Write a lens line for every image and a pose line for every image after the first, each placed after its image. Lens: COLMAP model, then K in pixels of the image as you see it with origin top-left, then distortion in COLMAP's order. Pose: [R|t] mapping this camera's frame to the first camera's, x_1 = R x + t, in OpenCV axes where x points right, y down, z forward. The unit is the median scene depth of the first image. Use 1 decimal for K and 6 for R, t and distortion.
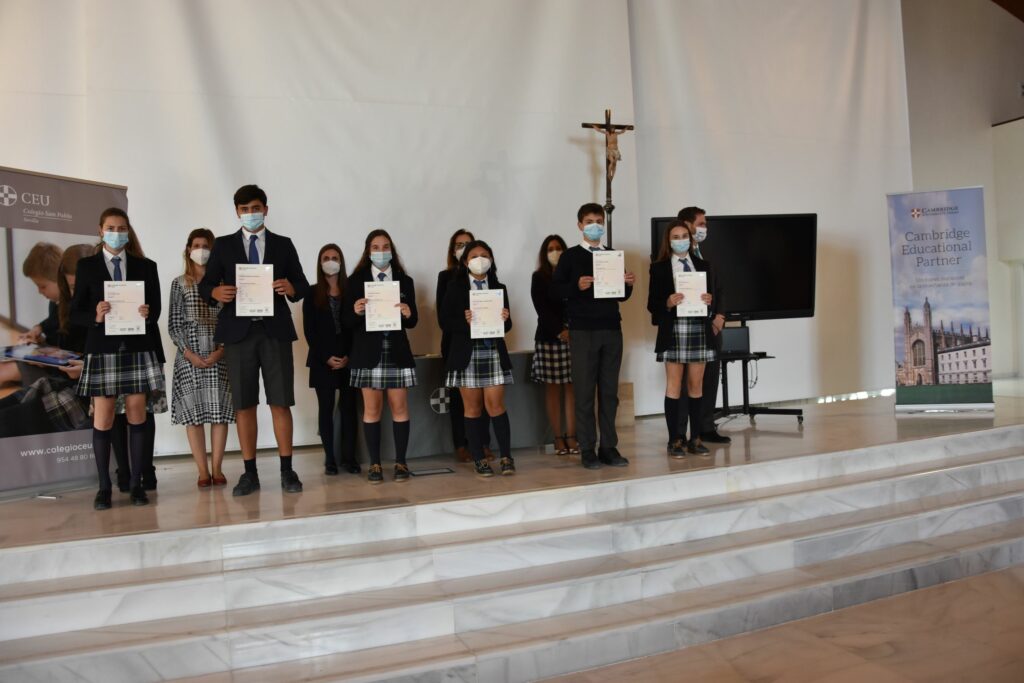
lens RADIAL K [[796.1, 0, 510.8], [0, 796.1, 345.5], [0, 0, 1]] dist [-0.162099, 0.113615]
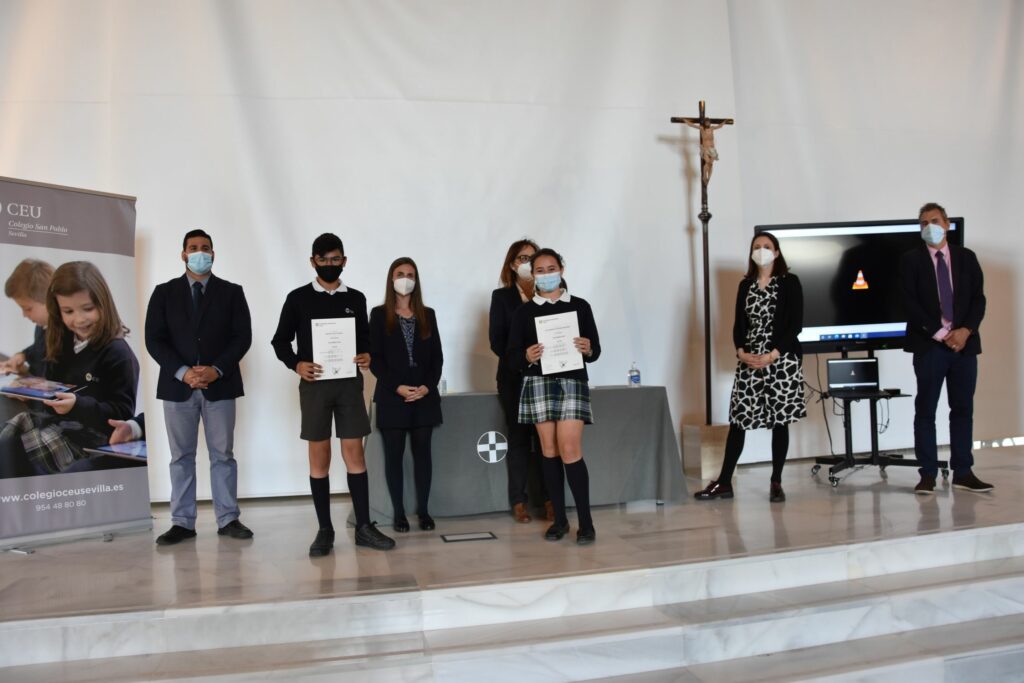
lens RADIAL K [[796.1, 0, 511.2], [0, 796.1, 340.7], [0, 0, 1]] dist [-0.162099, 0.113615]
pose [[0.988603, 0.000264, -0.150547, 0.067849], [-0.006761, 0.999067, -0.042649, -0.006853], [0.150395, 0.043181, 0.987682, 0.214722]]
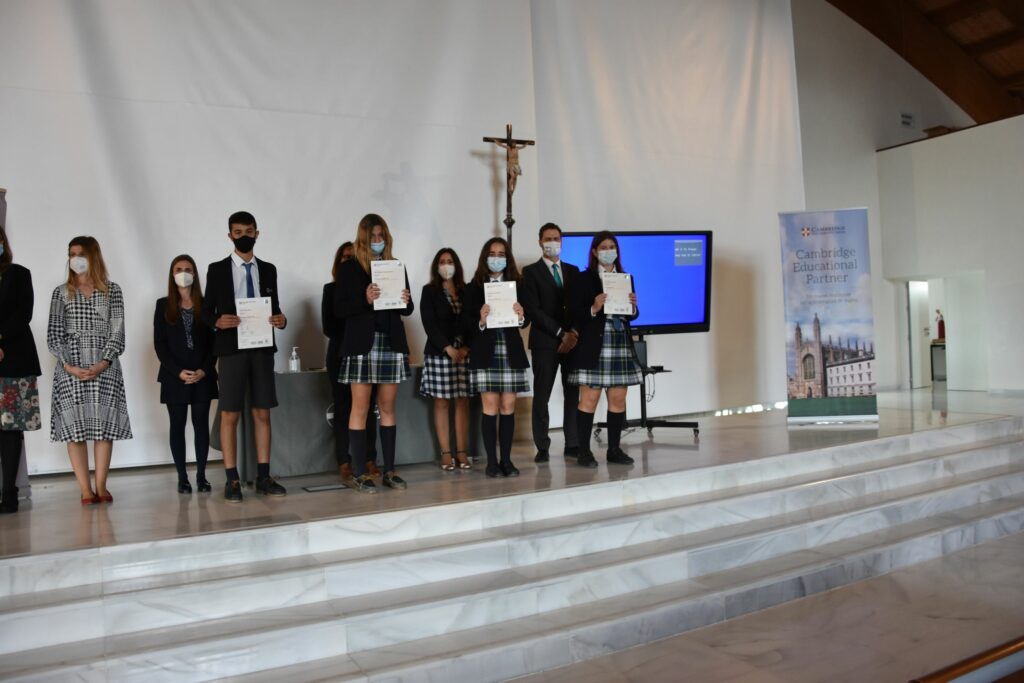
lens RADIAL K [[796.1, 0, 509.9], [0, 796.1, 343.2], [0, 0, 1]] dist [-0.162099, 0.113615]
pose [[0.993087, 0.004798, 0.117285, 0.011300], [-0.002485, 0.999800, -0.019858, -0.000634], [-0.117357, 0.019429, 0.992900, 0.004300]]
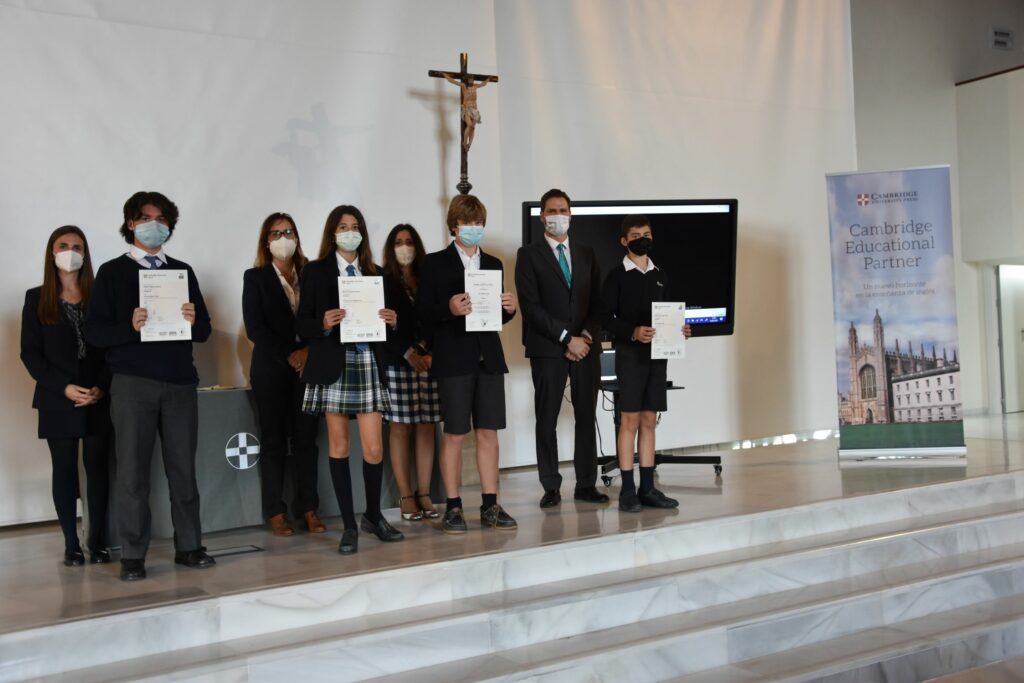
lens RADIAL K [[1110.4, 0, 511.0], [0, 1110.4, 339.5], [0, 0, 1]] dist [0.040700, 0.000000]
pose [[0.981201, 0.002904, 0.192969, -0.048683], [0.003264, 0.999494, -0.031638, 0.002275], [-0.192963, 0.031673, 0.980695, -0.038894]]
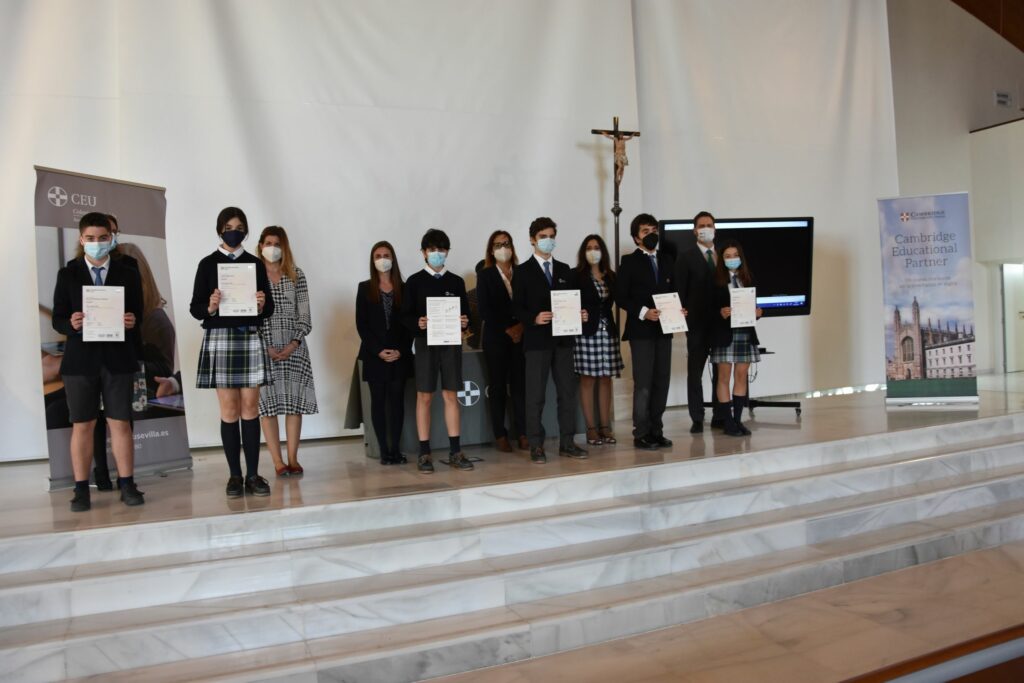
lens RADIAL K [[796.1, 0, 507.0], [0, 796.1, 343.7], [0, 0, 1]] dist [-0.162099, 0.113615]
pose [[0.999597, 0.000644, 0.028384, -0.074013], [-0.000630, 1.000000, -0.000507, 0.004644], [-0.028384, 0.000489, 0.999597, -0.063972]]
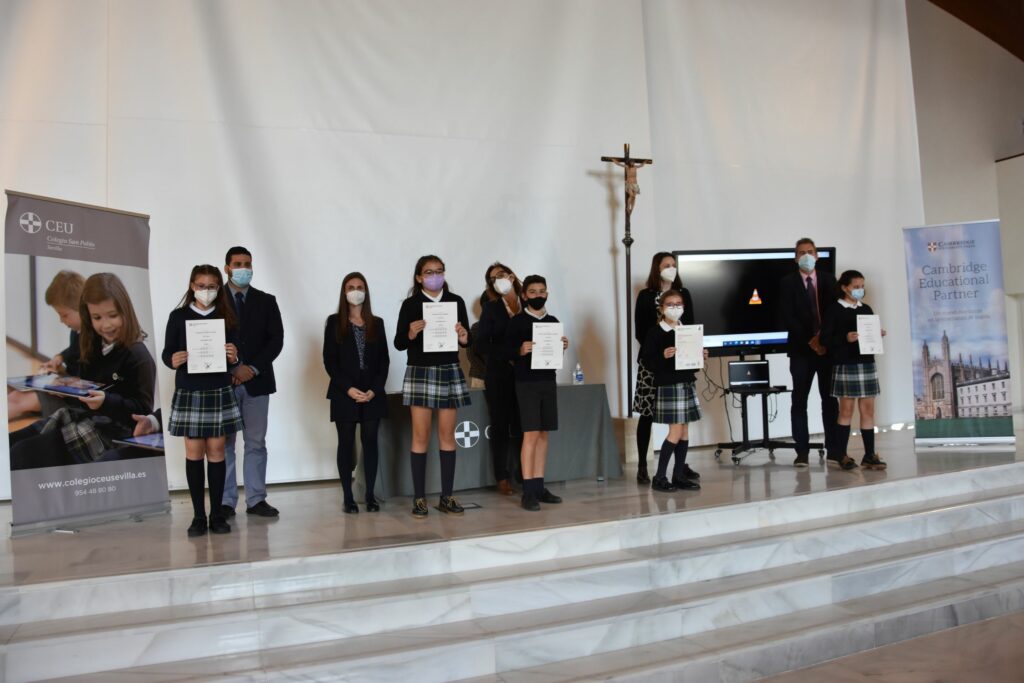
lens RADIAL K [[796.1, 0, 511.0], [0, 796.1, 345.2], [0, 0, 1]] dist [-0.162099, 0.113615]
pose [[0.999956, 0.003586, 0.008631, -0.046037], [-0.003202, 0.999022, -0.044107, 0.002661], [-0.008781, 0.044078, 0.998990, 0.011457]]
